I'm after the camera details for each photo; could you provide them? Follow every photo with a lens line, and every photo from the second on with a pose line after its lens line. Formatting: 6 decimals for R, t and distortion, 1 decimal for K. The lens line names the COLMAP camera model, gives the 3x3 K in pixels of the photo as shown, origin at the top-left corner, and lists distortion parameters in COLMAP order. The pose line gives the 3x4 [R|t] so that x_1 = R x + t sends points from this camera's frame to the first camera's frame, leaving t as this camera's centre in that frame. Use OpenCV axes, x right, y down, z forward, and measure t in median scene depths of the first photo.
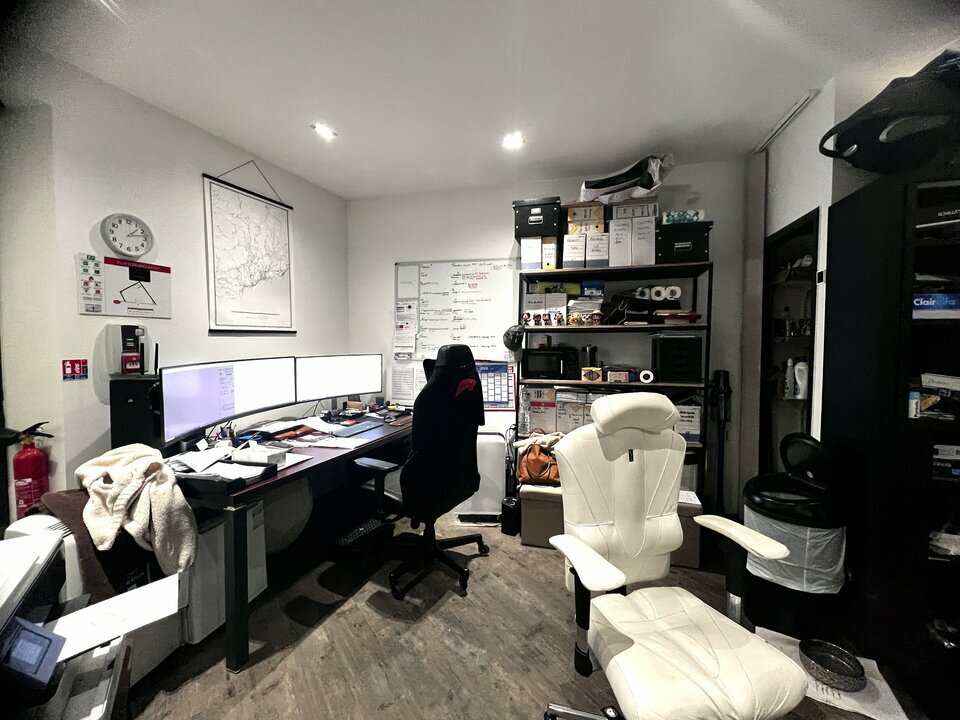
lens RADIAL K [[385.5, 0, 481.7], [0, 385.5, 360.3], [0, 0, 1]] dist [-0.000585, -0.000051]
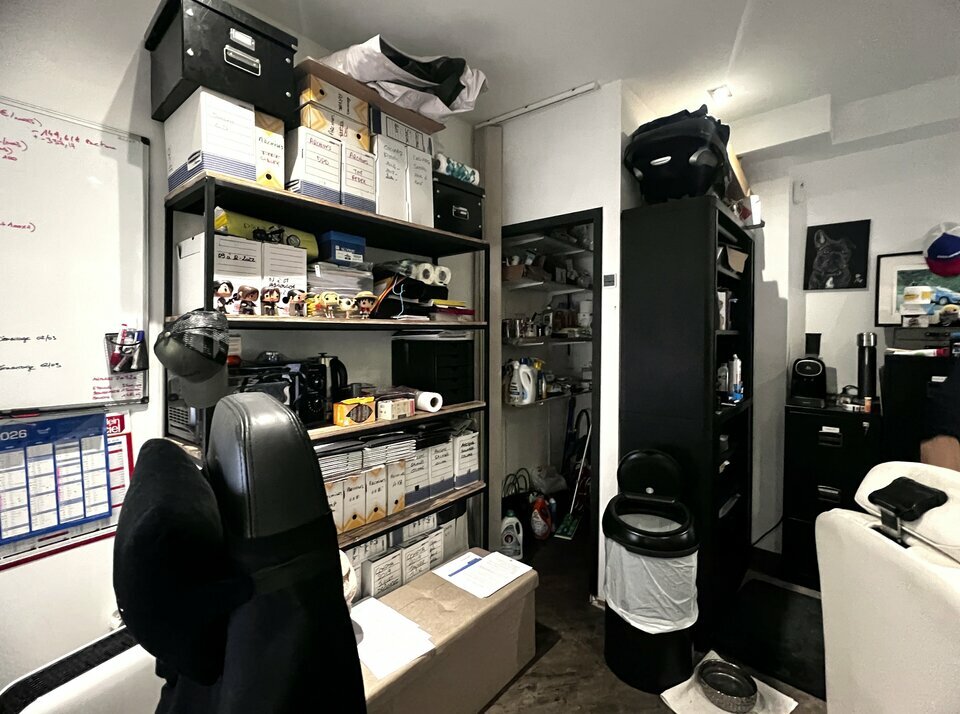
lens RADIAL K [[439.1, 0, 483.2], [0, 439.1, 343.5], [0, 0, 1]] dist [-0.005307, -0.000115]
pose [[0.431312, -0.020979, 0.901959, -0.182936], [0.035191, 0.999360, 0.006417, -0.054076], [-0.901516, 0.028973, 0.431774, 0.583373]]
